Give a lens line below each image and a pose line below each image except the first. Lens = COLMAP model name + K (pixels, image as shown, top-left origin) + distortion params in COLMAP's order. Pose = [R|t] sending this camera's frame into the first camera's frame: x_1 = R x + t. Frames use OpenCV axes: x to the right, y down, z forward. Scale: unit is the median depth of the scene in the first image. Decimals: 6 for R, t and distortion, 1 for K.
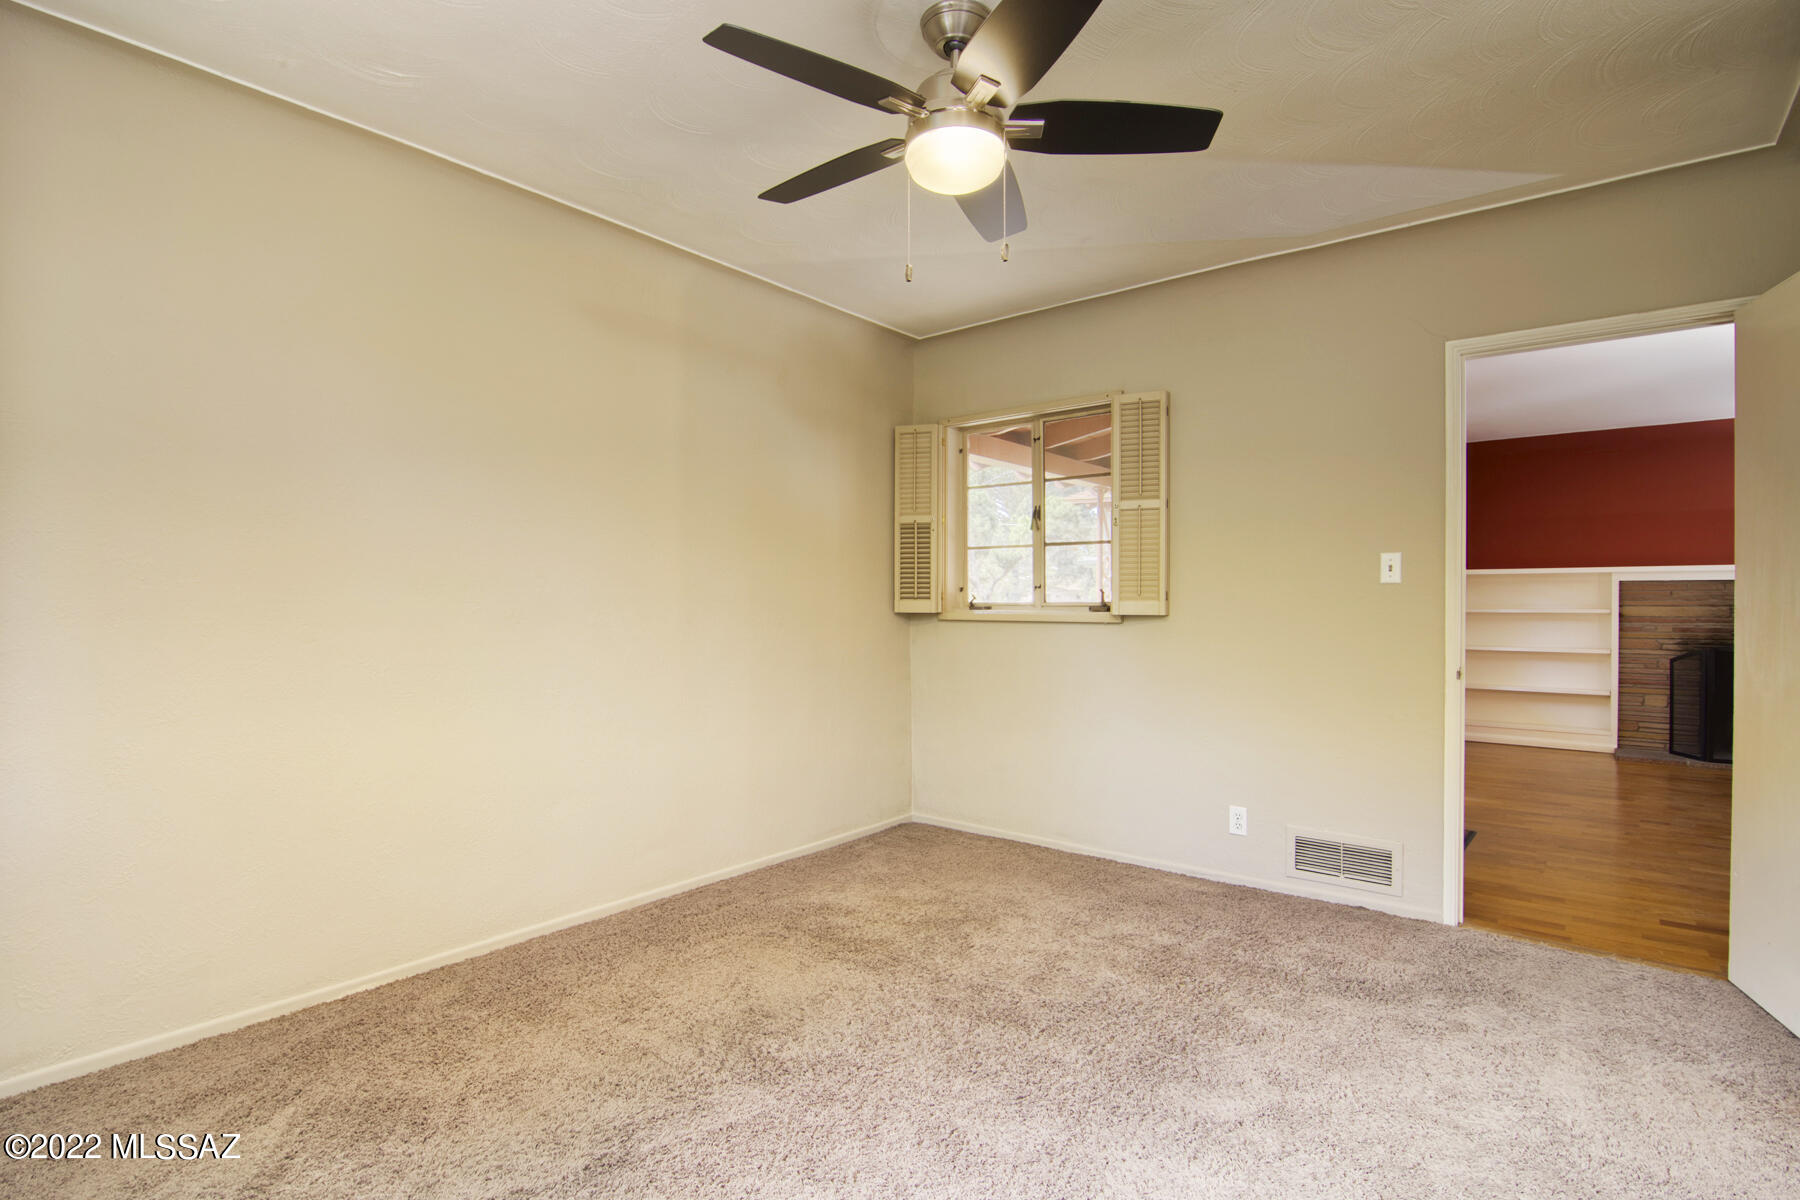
lens RADIAL K [[862.4, 0, 900.0], [0, 862.4, 600.0], [0, 0, 1]] dist [-0.014665, -0.007469]
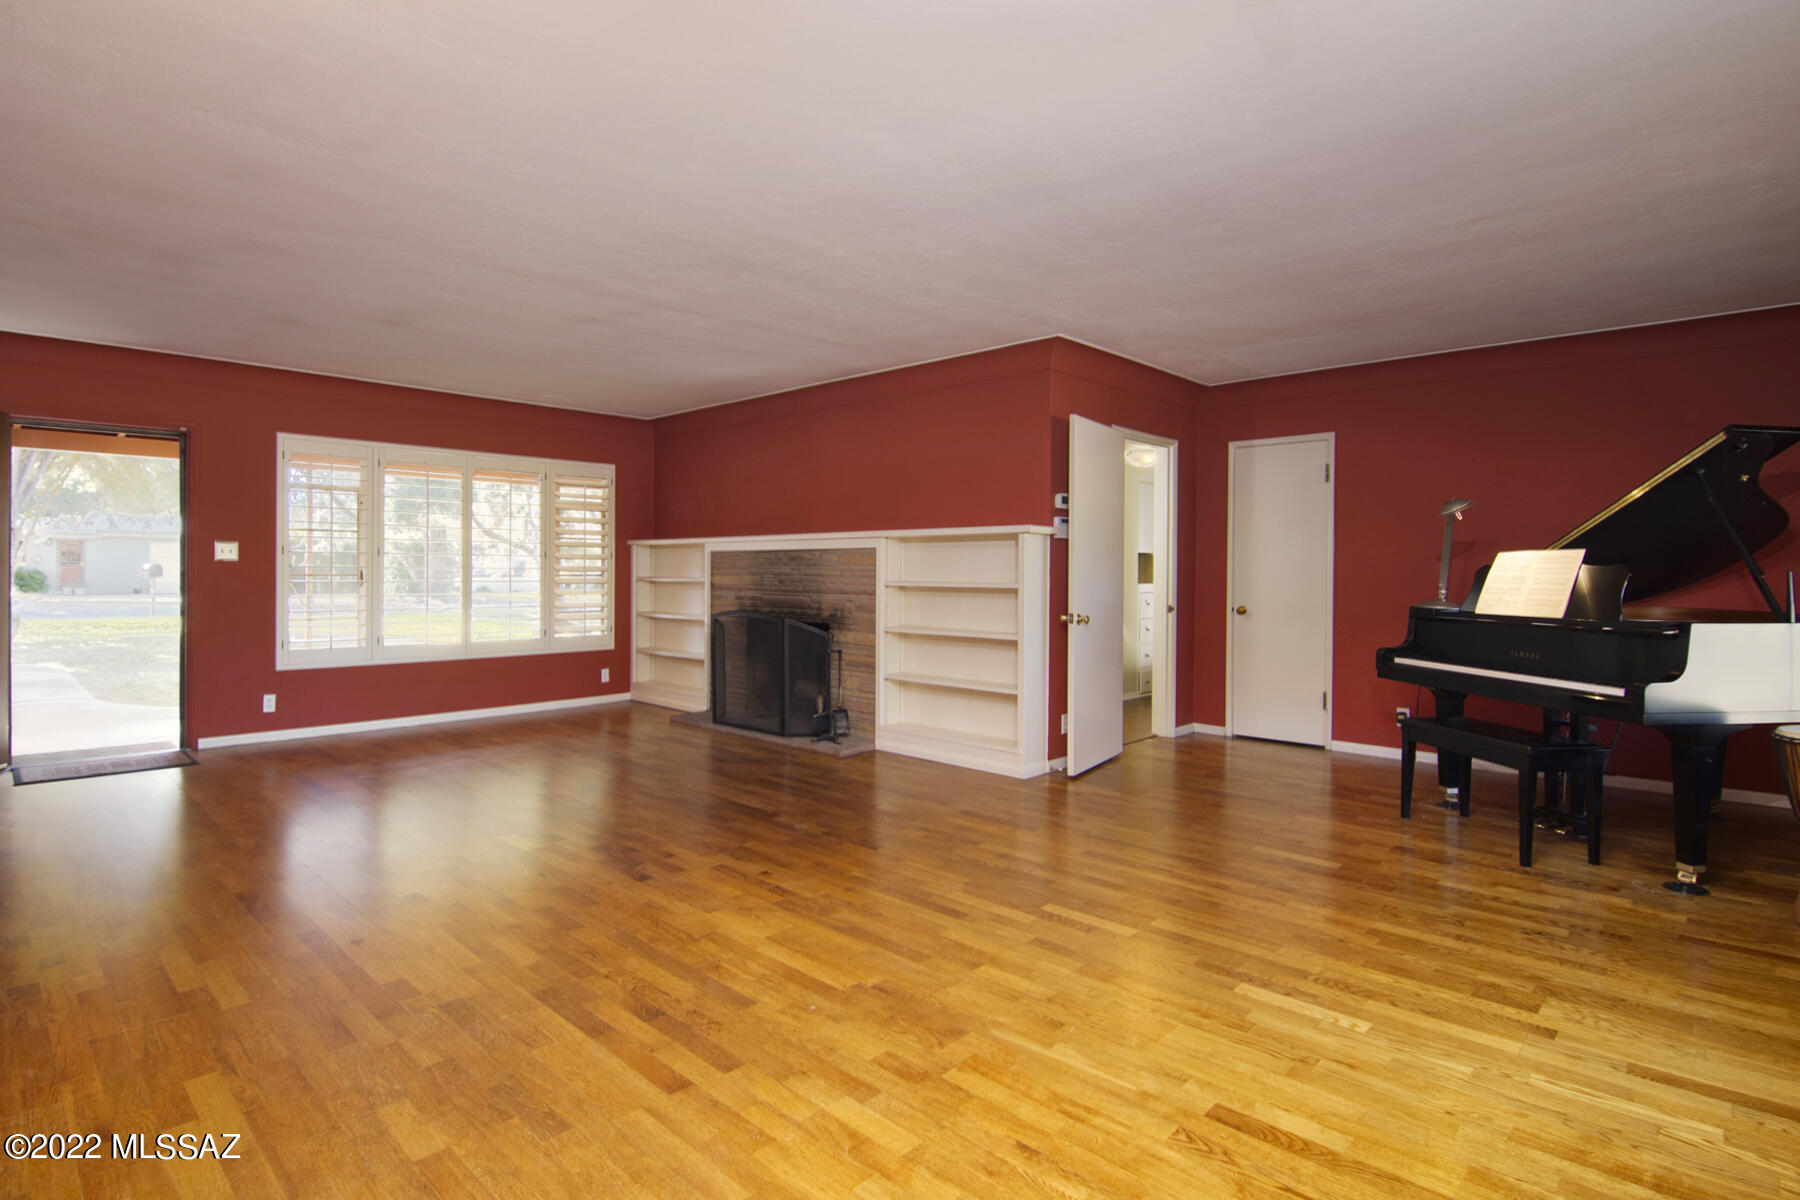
lens RADIAL K [[889.2, 0, 849.8], [0, 889.2, 591.1], [0, 0, 1]] dist [-0.004360, -0.000993]
pose [[0.994413, 0.001004, -0.105557, 1.137314], [0.001950, 0.999609, 0.027879, -0.003299], [0.105544, -0.027929, 0.994022, -0.076081]]
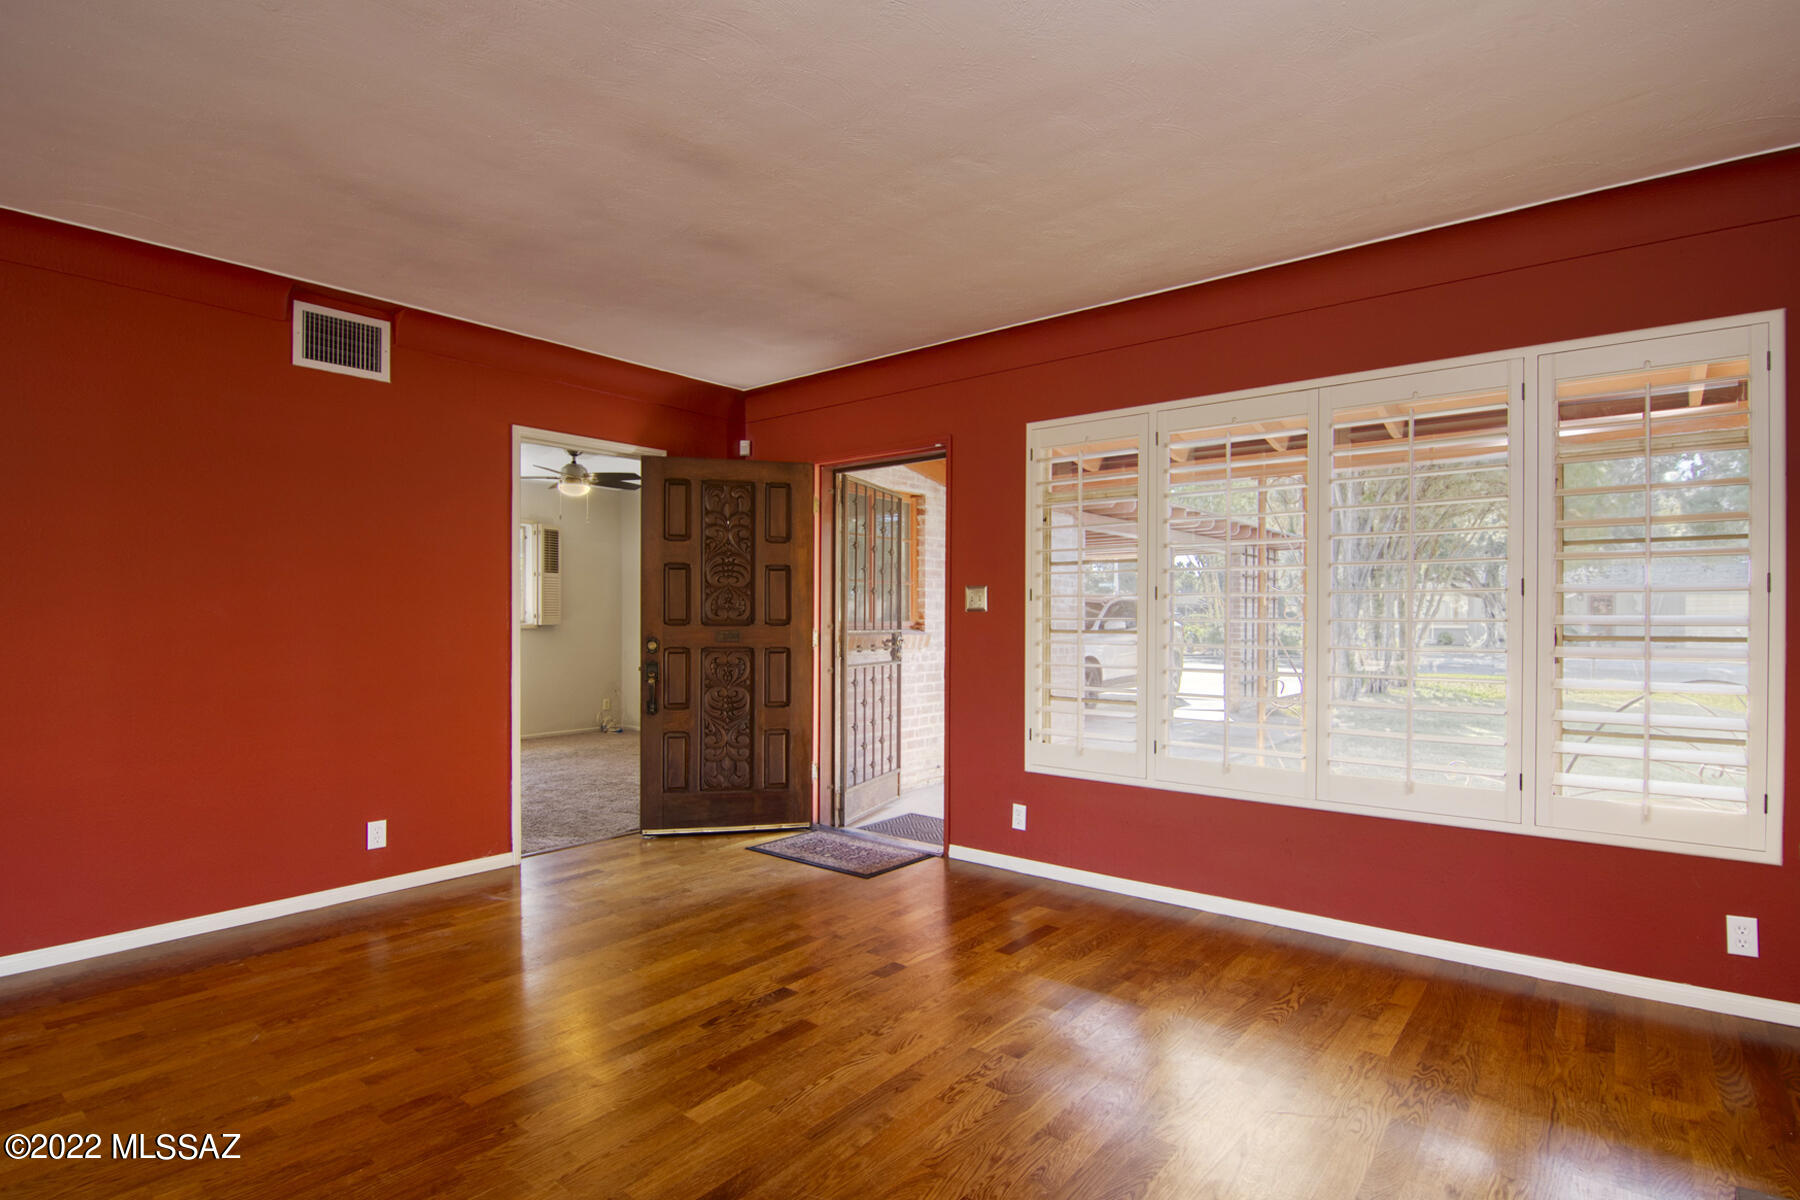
lens RADIAL K [[887.1, 0, 916.9], [0, 887.1, 621.4], [0, 0, 1]] dist [-0.022984, -0.001499]
pose [[0.005500, -0.005830, -0.999968, 1.076571], [0.004870, 0.999971, -0.005803, -0.000370], [0.999973, -0.004838, 0.005528, 0.702807]]
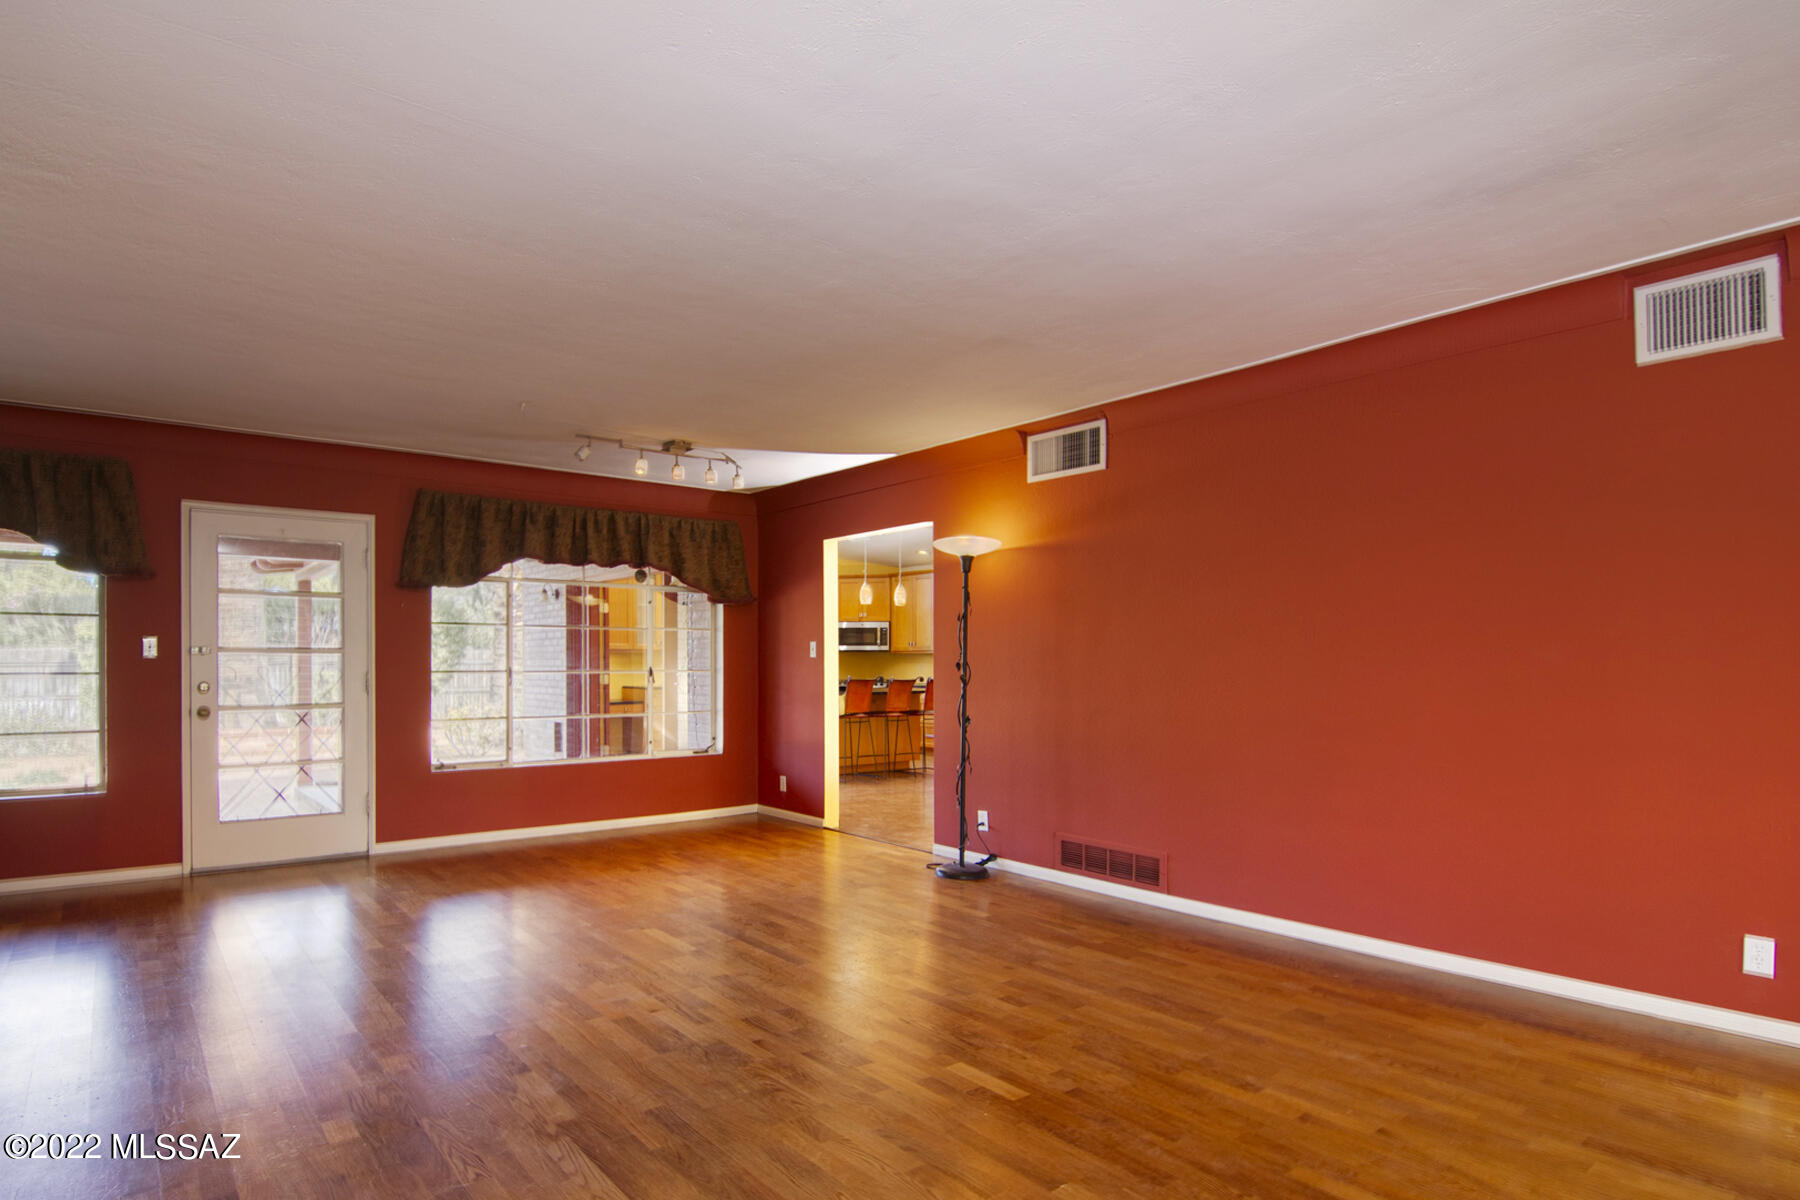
lens RADIAL K [[951.4, 0, 811.4], [0, 951.4, 662.5], [0, 0, 1]] dist [-0.015578, -0.000487]
pose [[-0.968343, -0.005675, 0.249559, 0.826416], [-0.008182, 0.999926, -0.009009, -0.000011], [-0.249490, -0.010766, -0.968318, 0.908066]]
